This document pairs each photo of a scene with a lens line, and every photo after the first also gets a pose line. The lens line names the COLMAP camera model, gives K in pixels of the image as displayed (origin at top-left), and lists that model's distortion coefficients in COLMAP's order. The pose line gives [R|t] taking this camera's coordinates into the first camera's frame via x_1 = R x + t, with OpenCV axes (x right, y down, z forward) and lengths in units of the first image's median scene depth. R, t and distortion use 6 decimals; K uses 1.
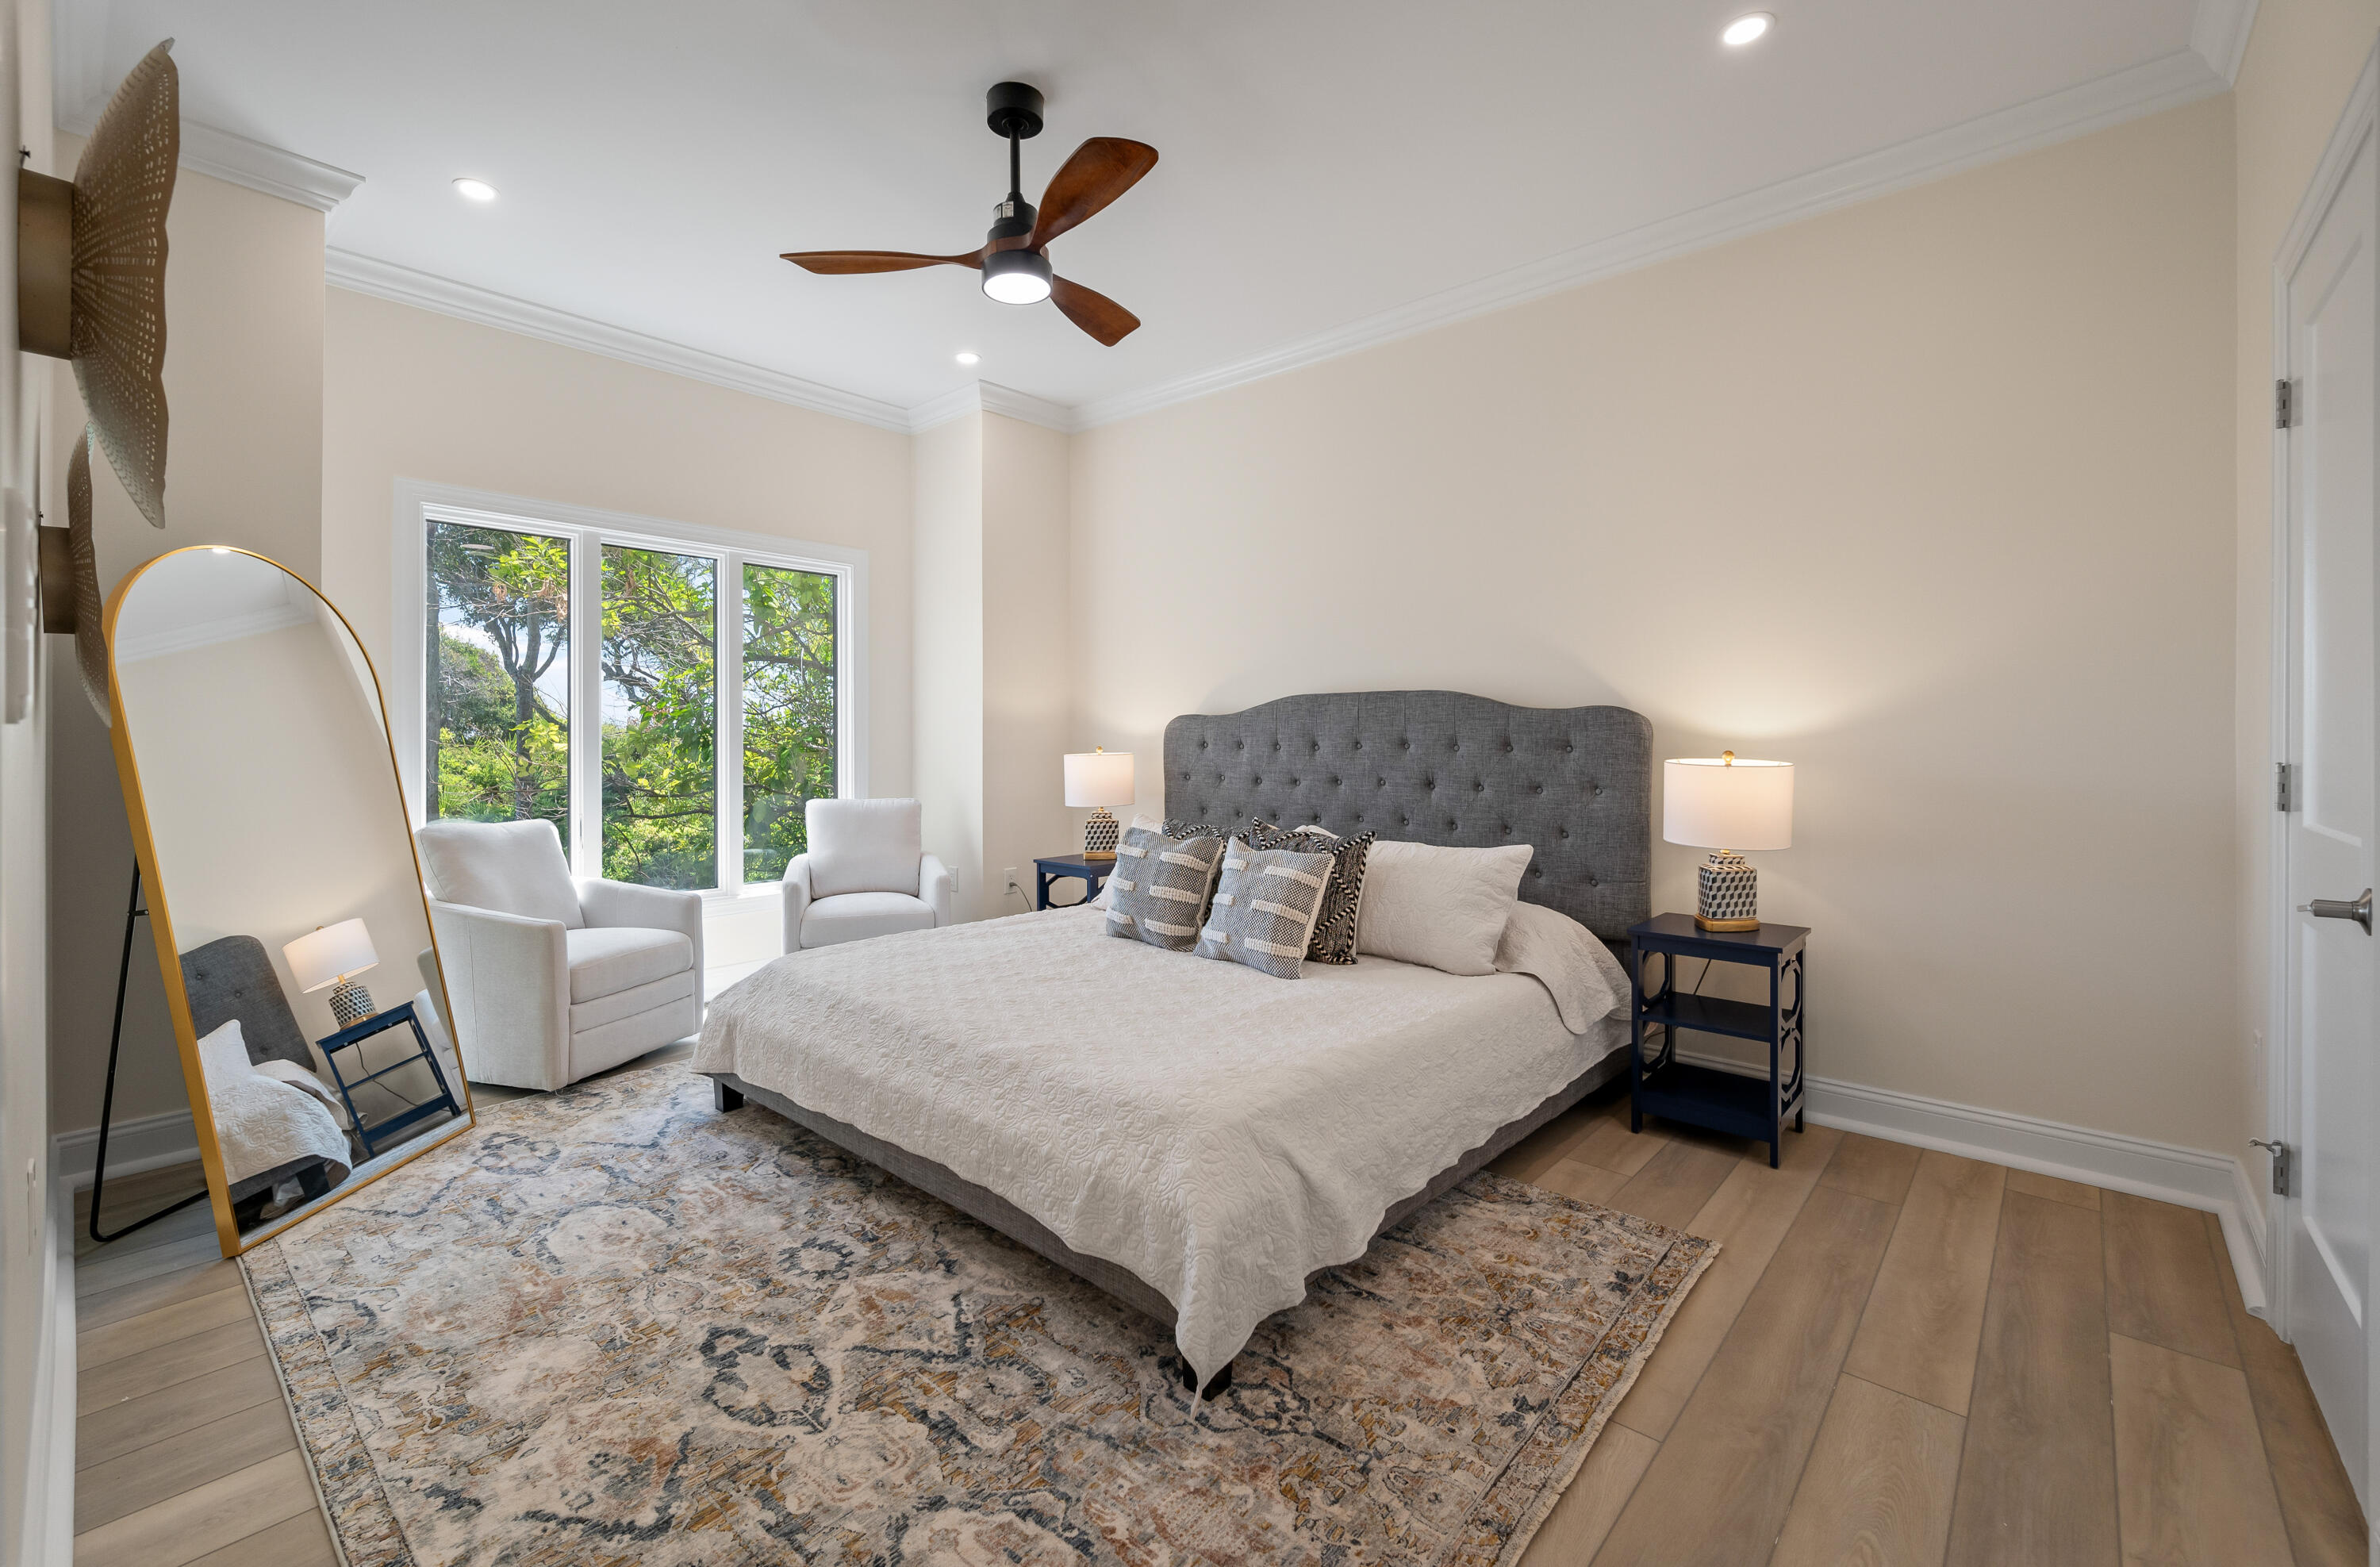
lens RADIAL K [[999.9, 0, 1131.6], [0, 999.9, 748.5], [0, 0, 1]] dist [0.000013, -0.000003]
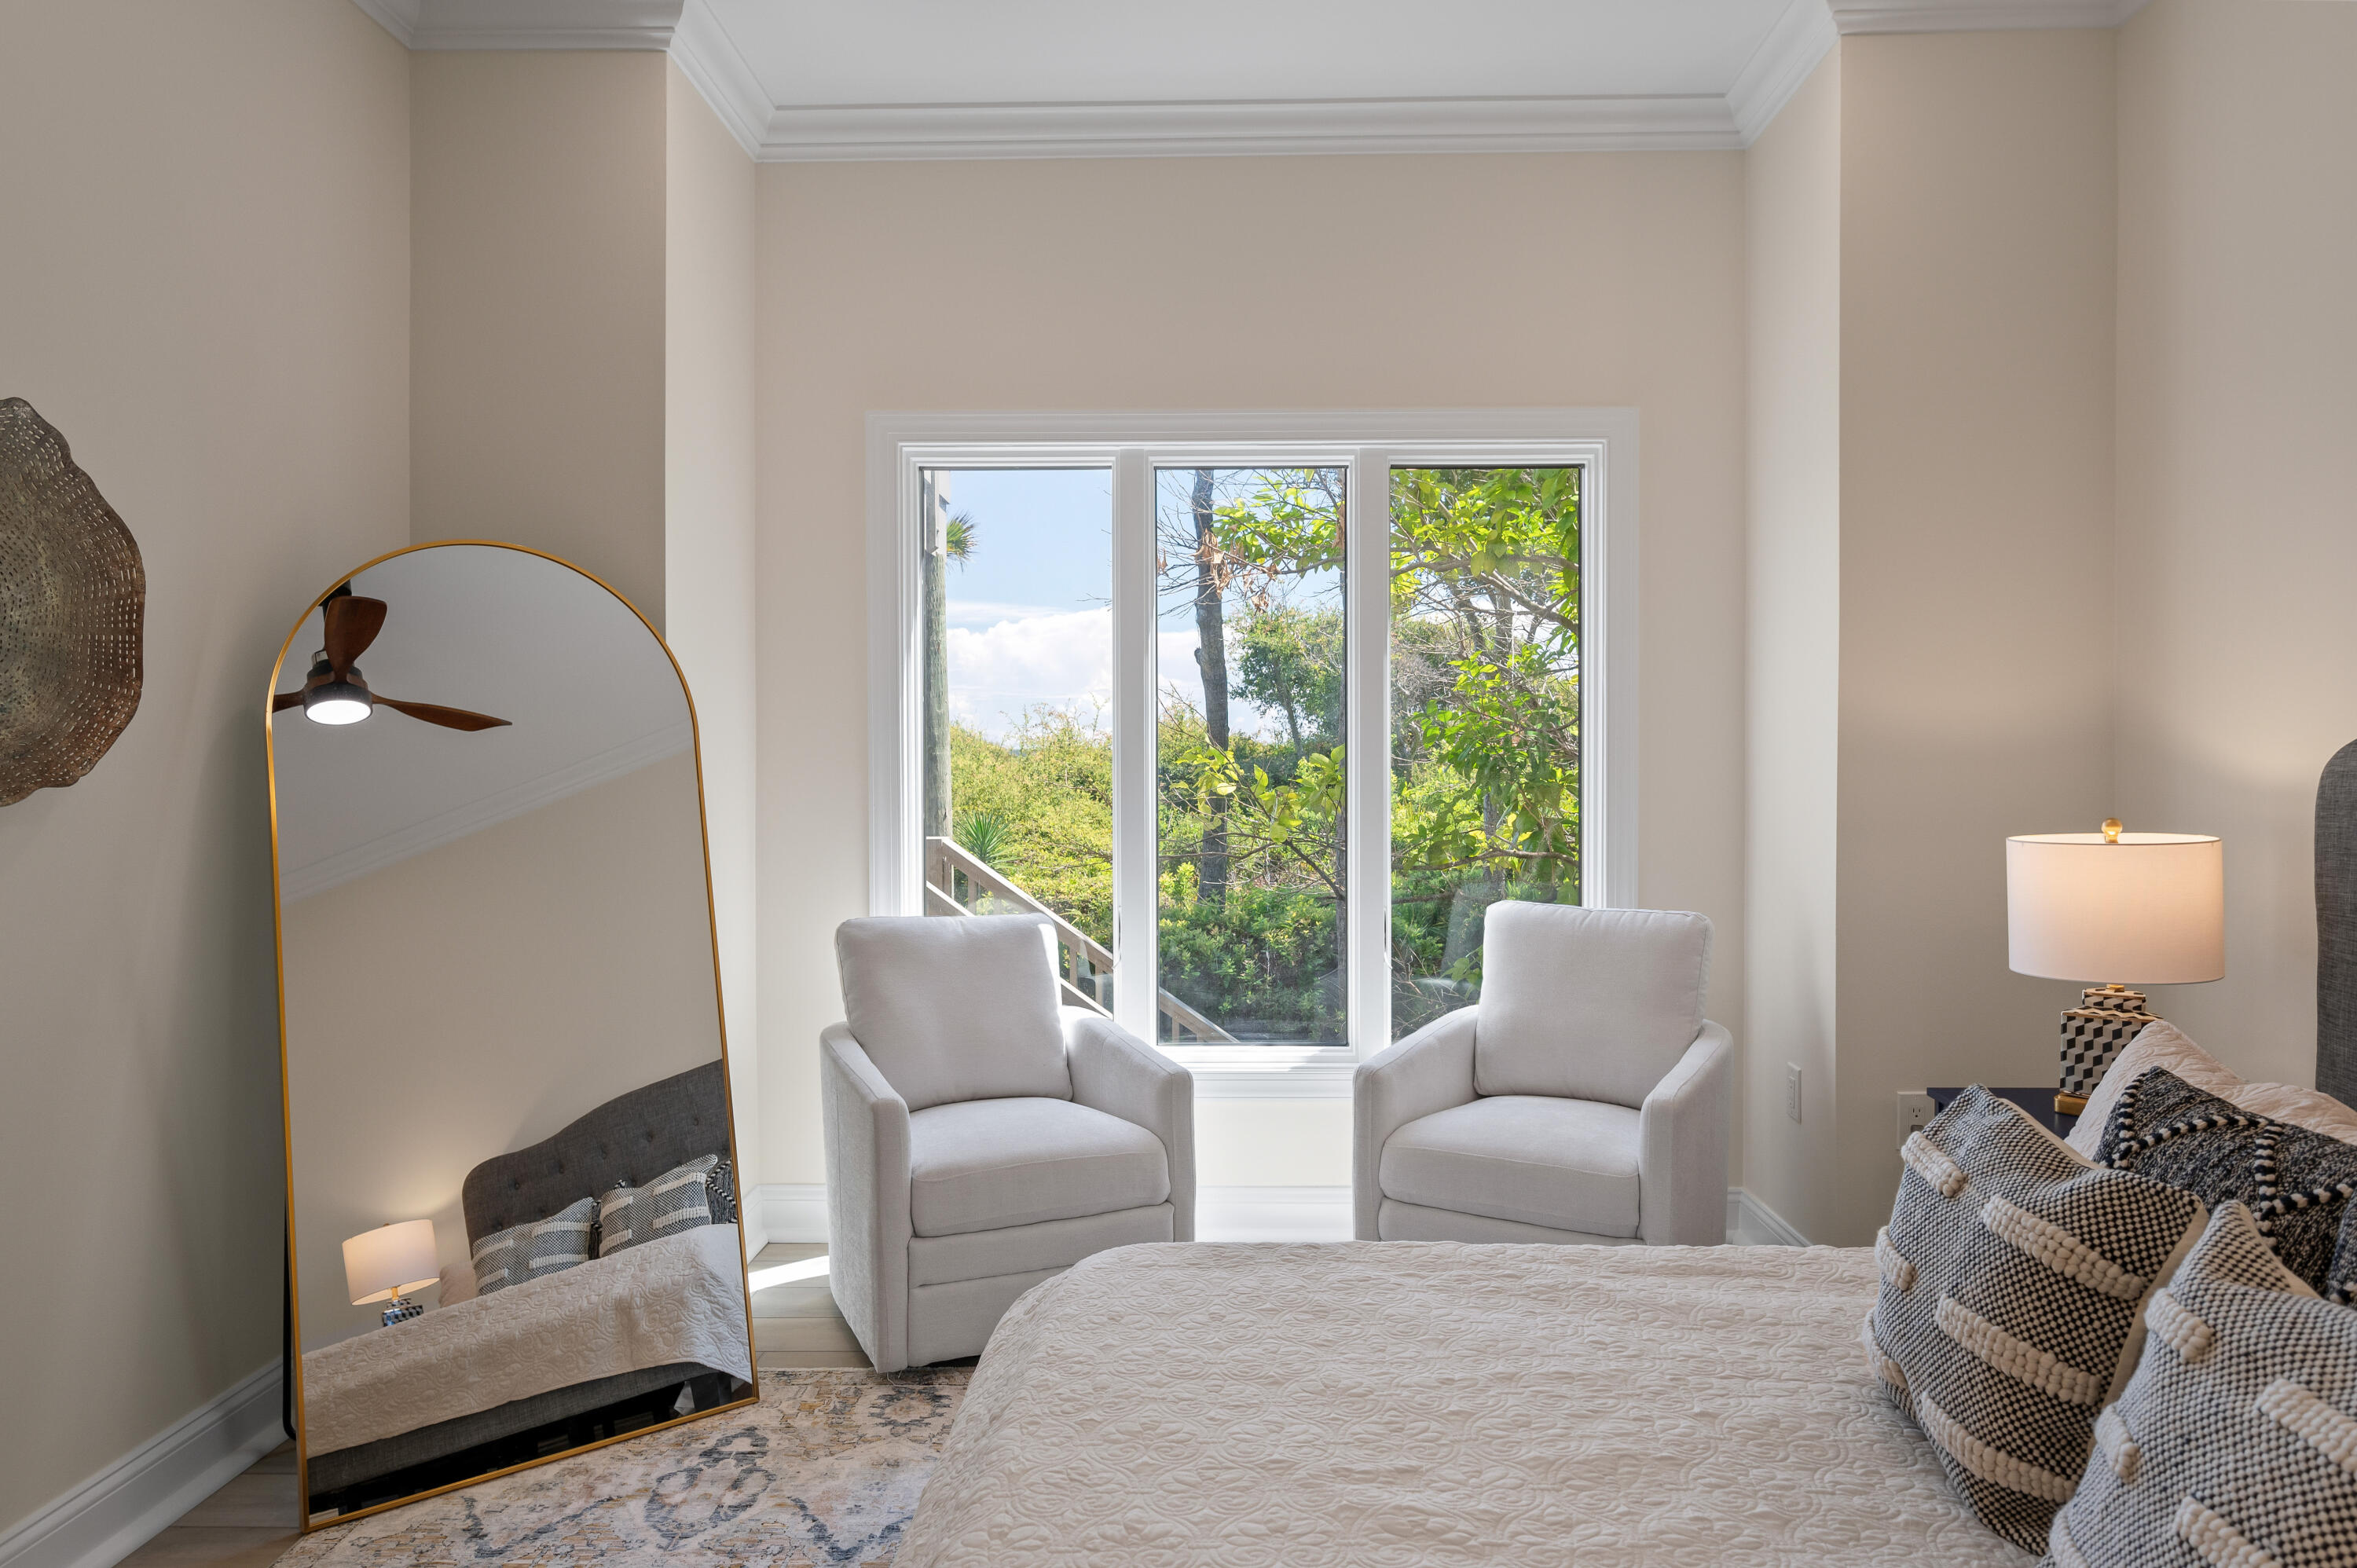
lens RADIAL K [[1500.9, 0, 1176.7], [0, 1500.9, 767.8], [0, 0, 1]] dist [0.003653, 0.002464]
pose [[0.665112, 0.007783, -0.746703, 0.230105], [-0.001398, 0.999957, 0.009177, -0.037899], [0.746742, -0.005060, 0.665094, 0.535447]]
